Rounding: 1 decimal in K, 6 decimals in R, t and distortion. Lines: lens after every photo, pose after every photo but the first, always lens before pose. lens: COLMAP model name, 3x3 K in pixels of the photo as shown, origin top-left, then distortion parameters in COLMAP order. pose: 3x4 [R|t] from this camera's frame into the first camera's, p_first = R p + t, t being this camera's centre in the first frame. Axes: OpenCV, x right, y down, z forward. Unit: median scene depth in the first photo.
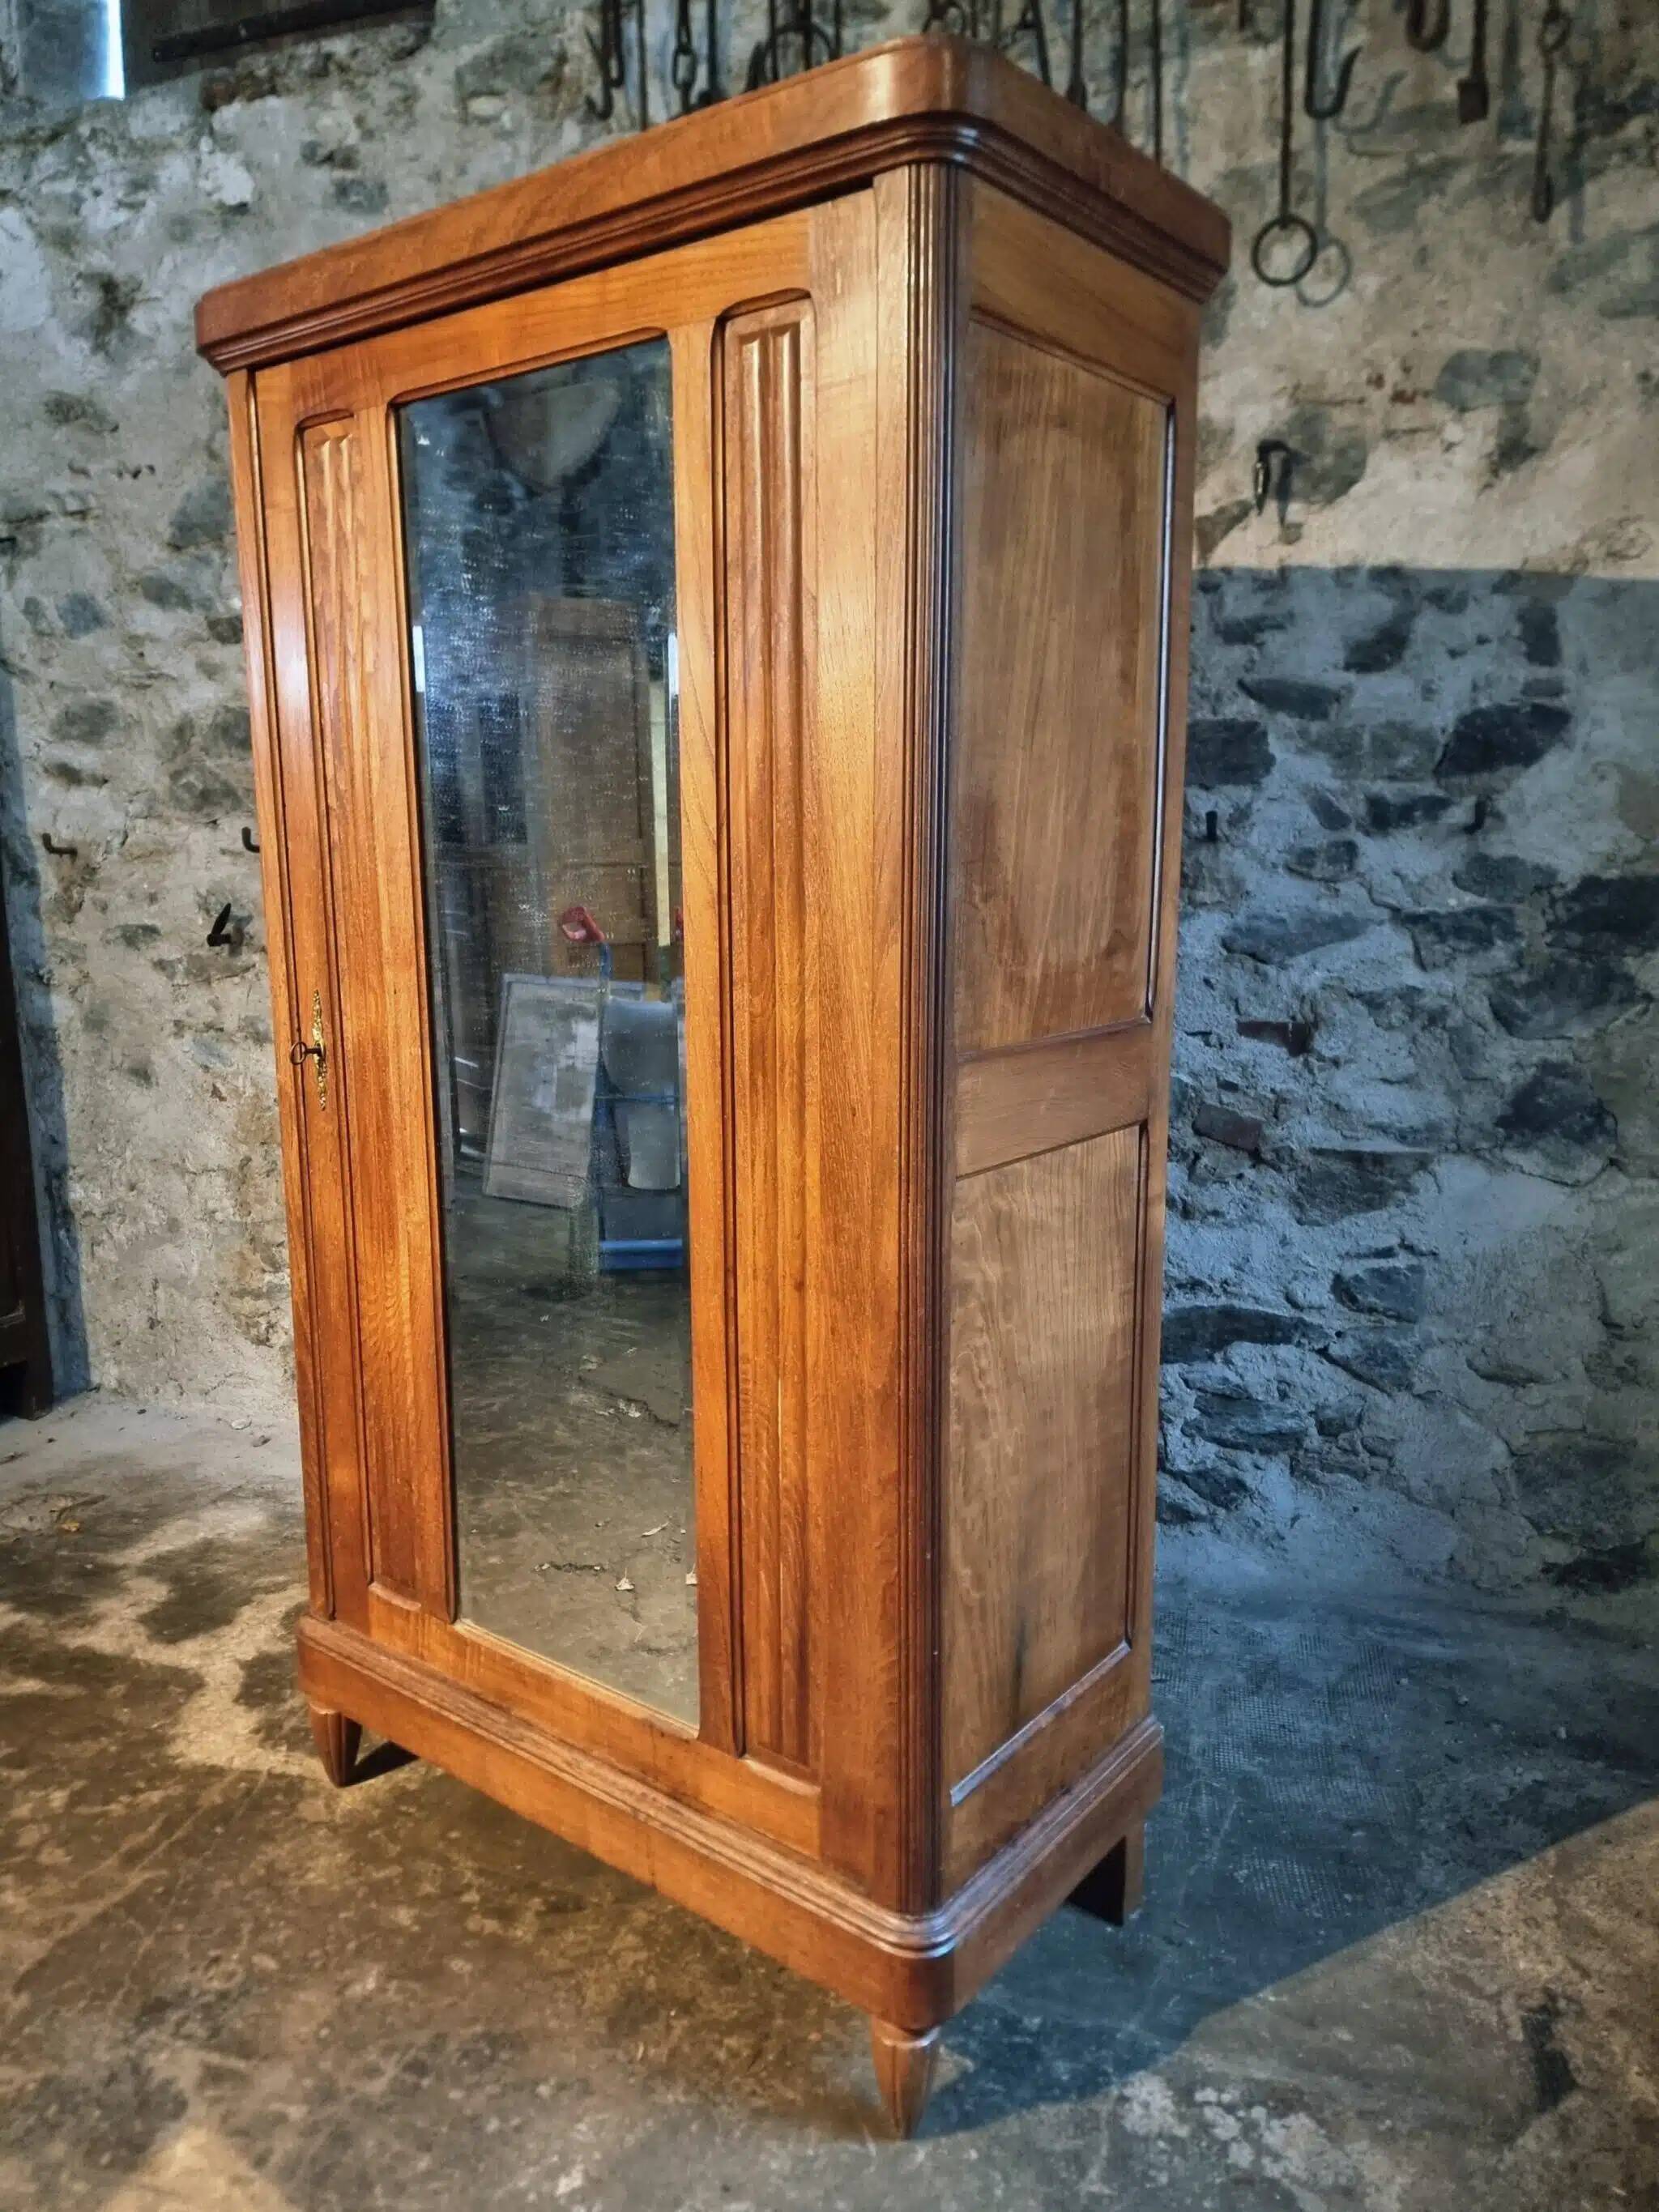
lens RADIAL K [[1579.5, 0, 812.2], [0, 1579.5, 1117.7], [0, 0, 1]] dist [0.067504, -0.067742]
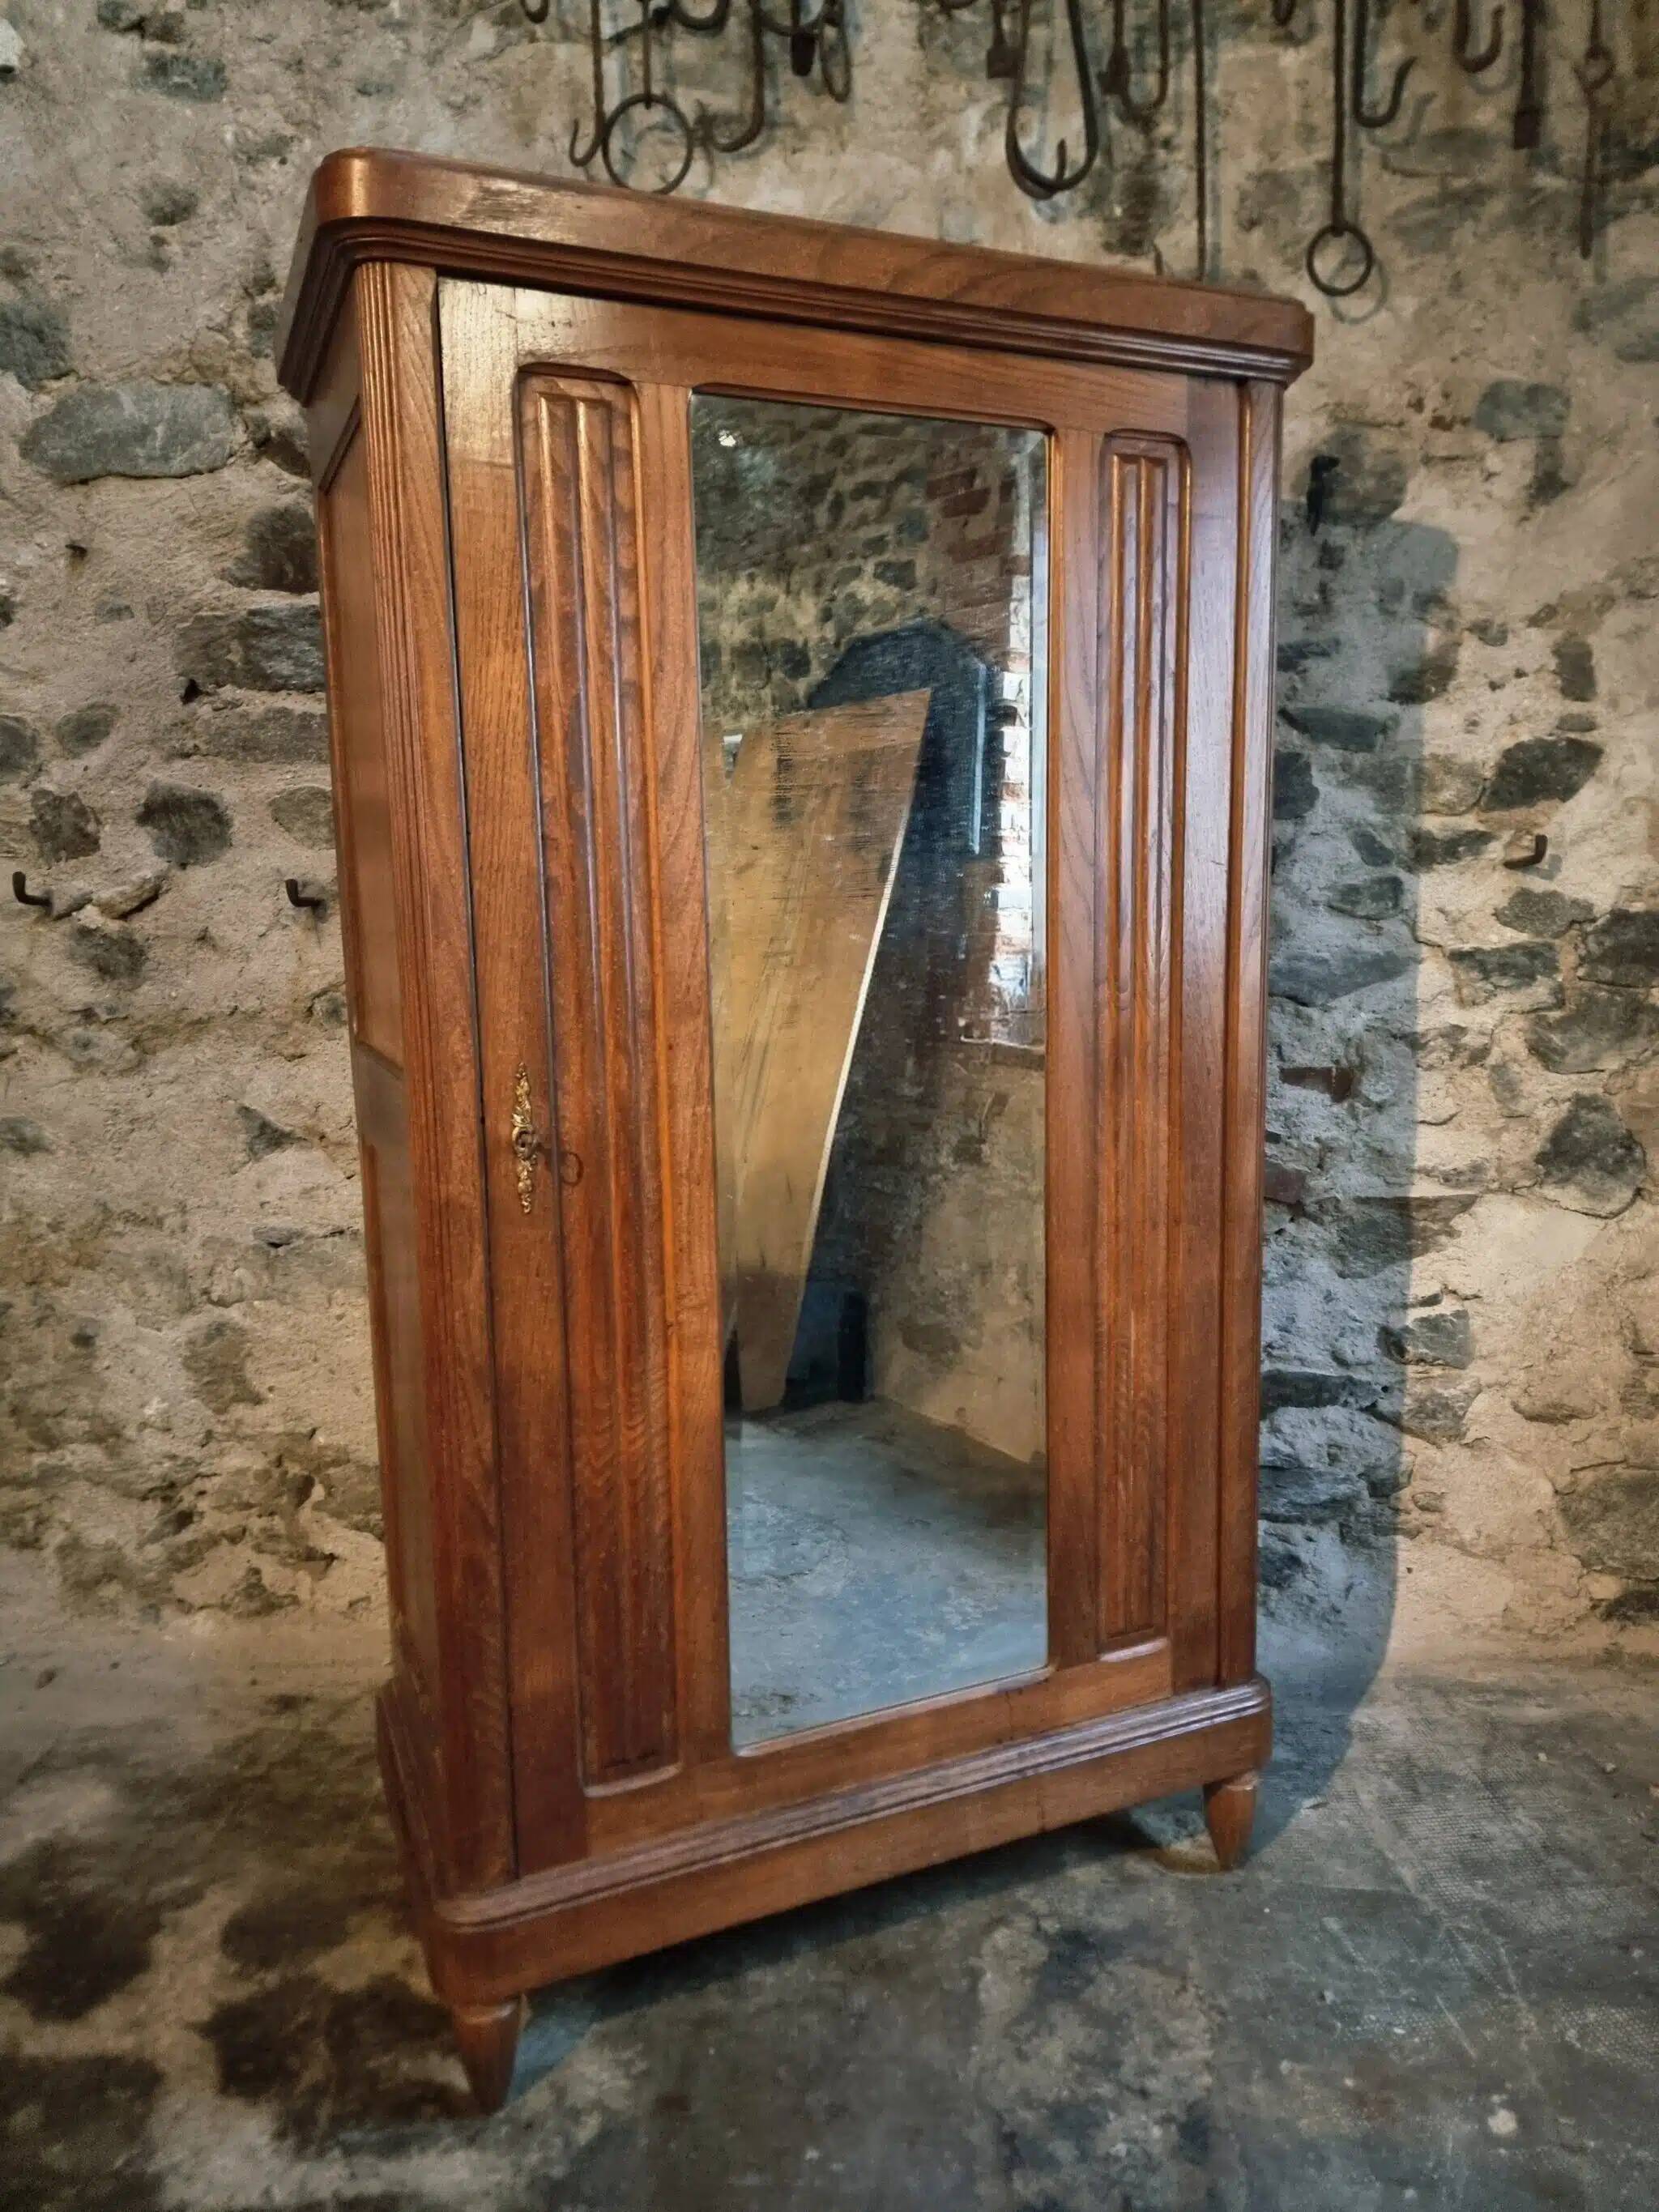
lens RADIAL K [[1530.4, 0, 836.8], [0, 1530.4, 1097.9], [0, 0, 1]] dist [0.067053, -0.063345]
pose [[0.947185, -0.052366, 0.316384, -0.267309], [0.064709, 0.997493, -0.028626, -0.033602], [-0.314092, 0.047587, 0.948199, 0.214060]]
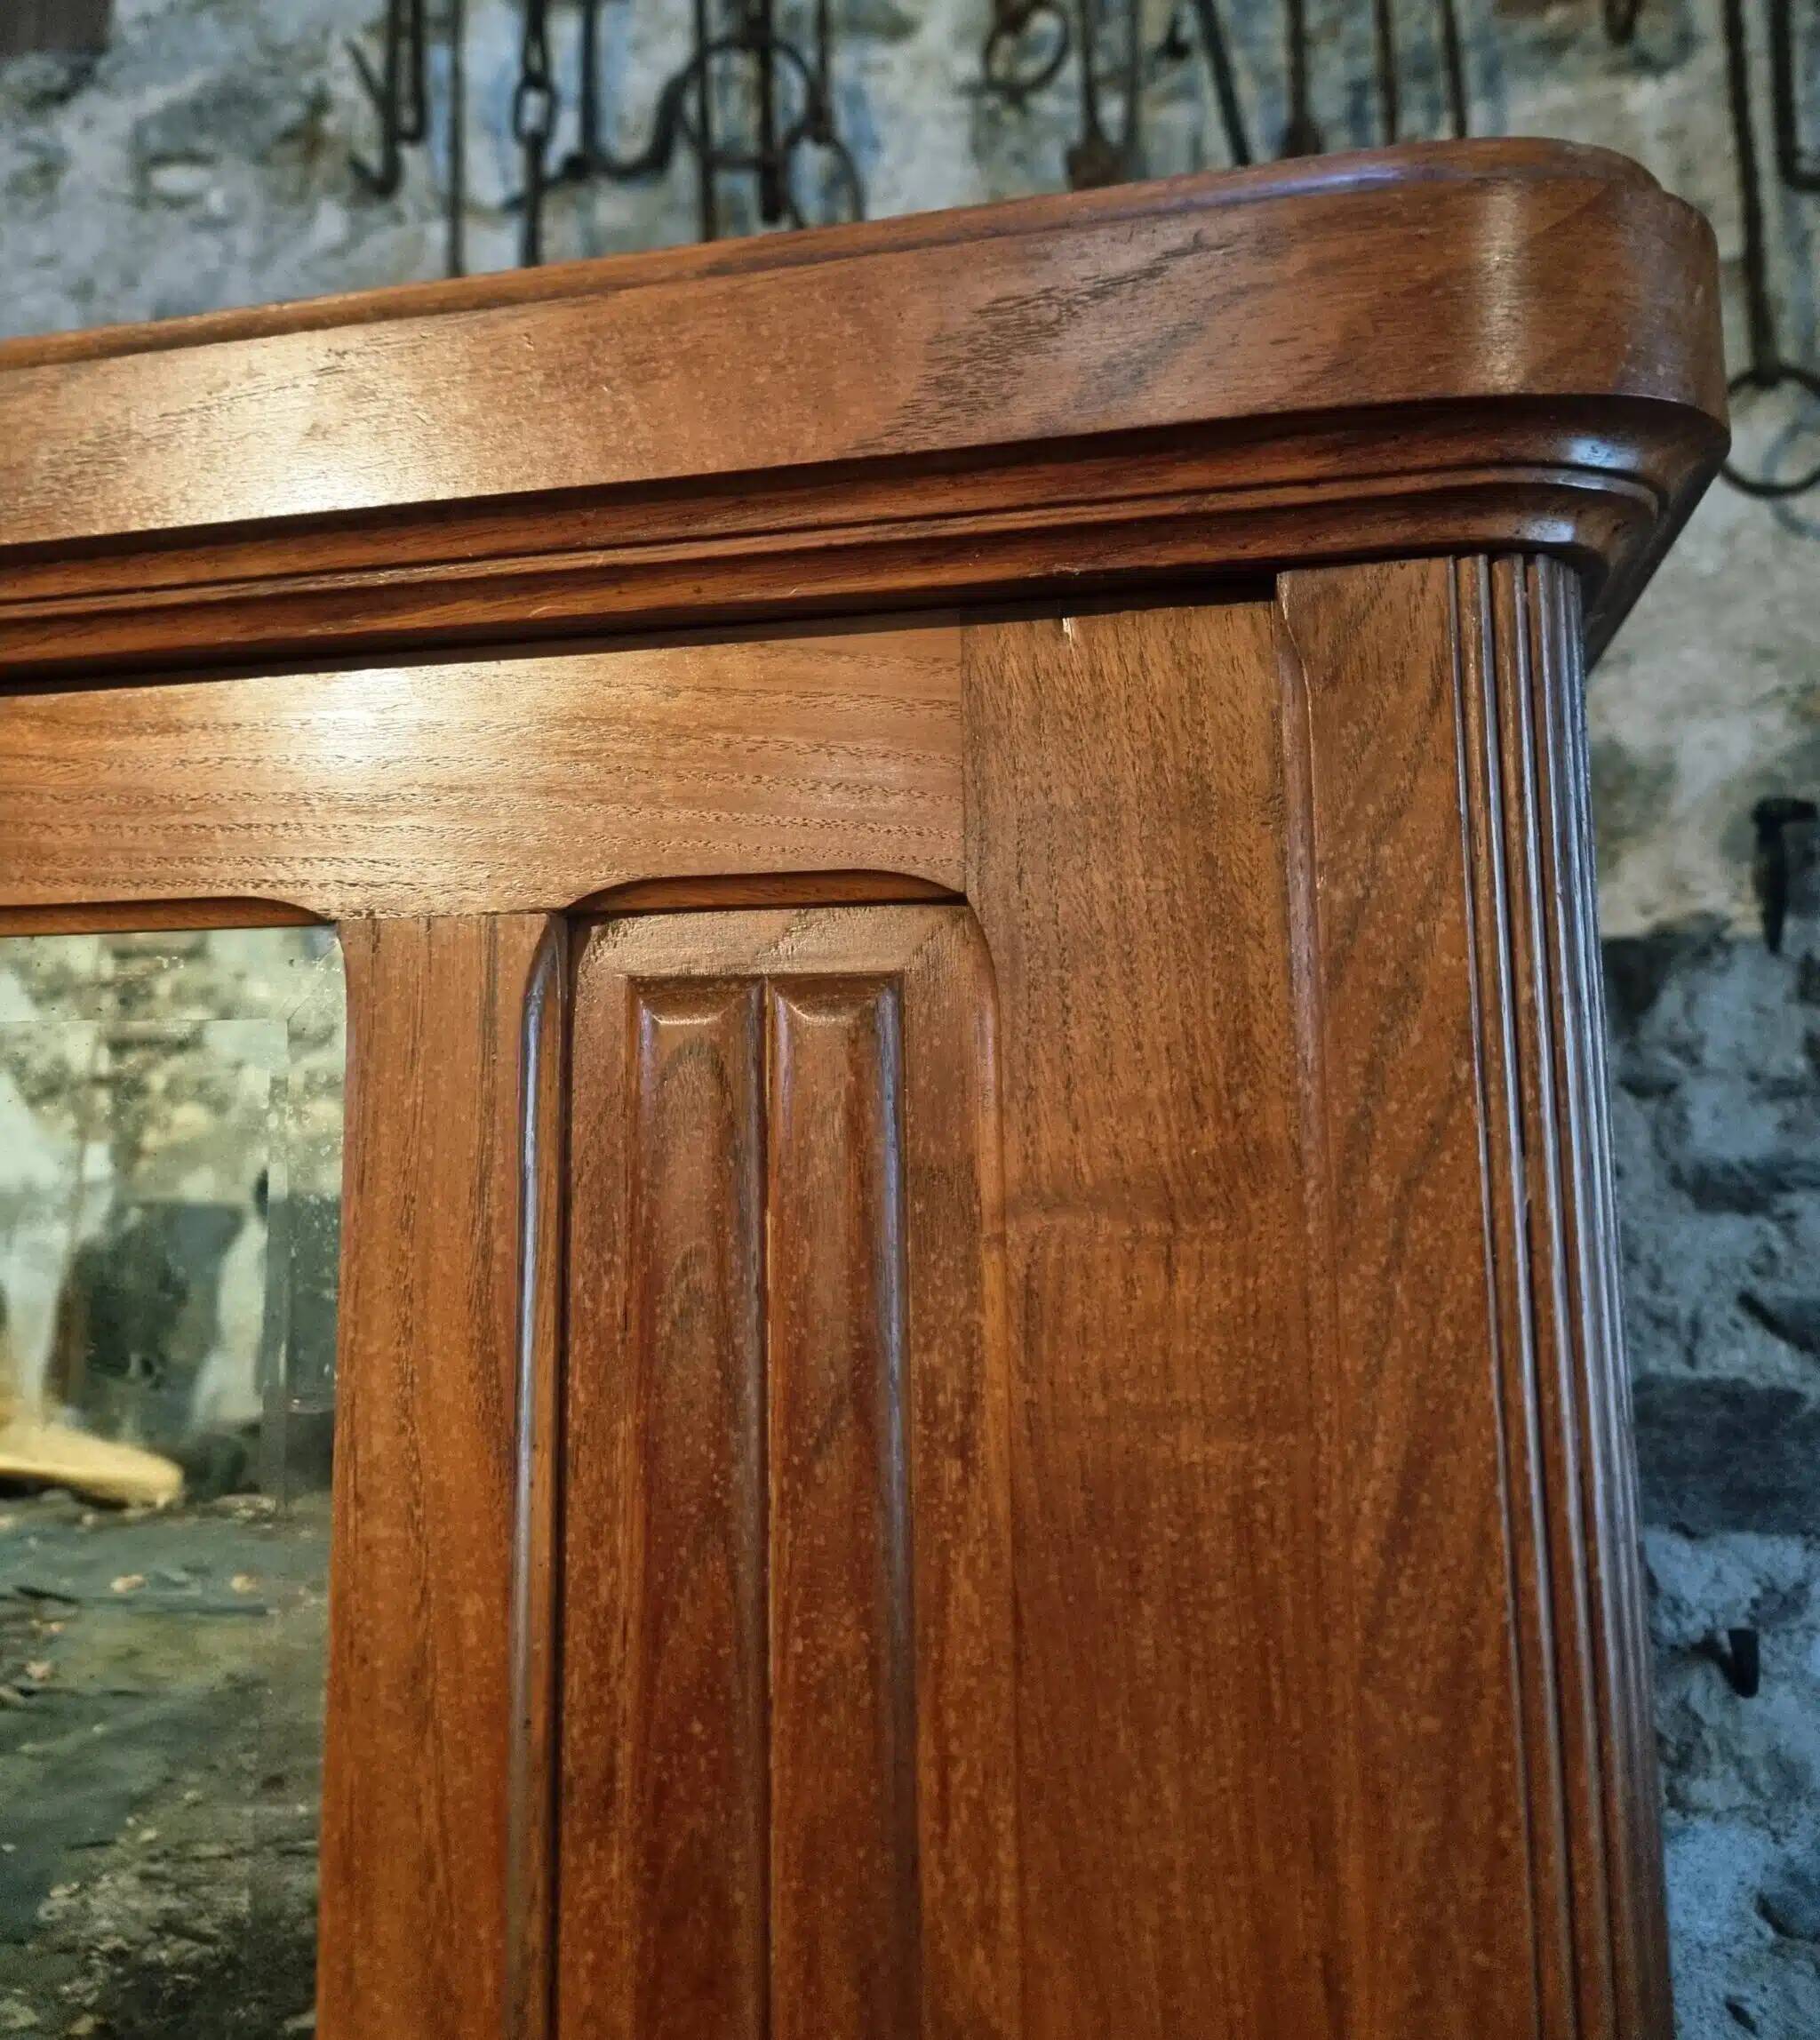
lens RADIAL K [[1709.9, 0, 884.1], [0, 1709.9, 827.5], [0, 0, 1]] dist [0.030033, -0.020317]
pose [[0.997144, 0.003489, 0.075442, -0.005470], [0.017906, 0.959527, -0.281045, -0.254036], [-0.073369, 0.281594, 0.956725, 0.496053]]
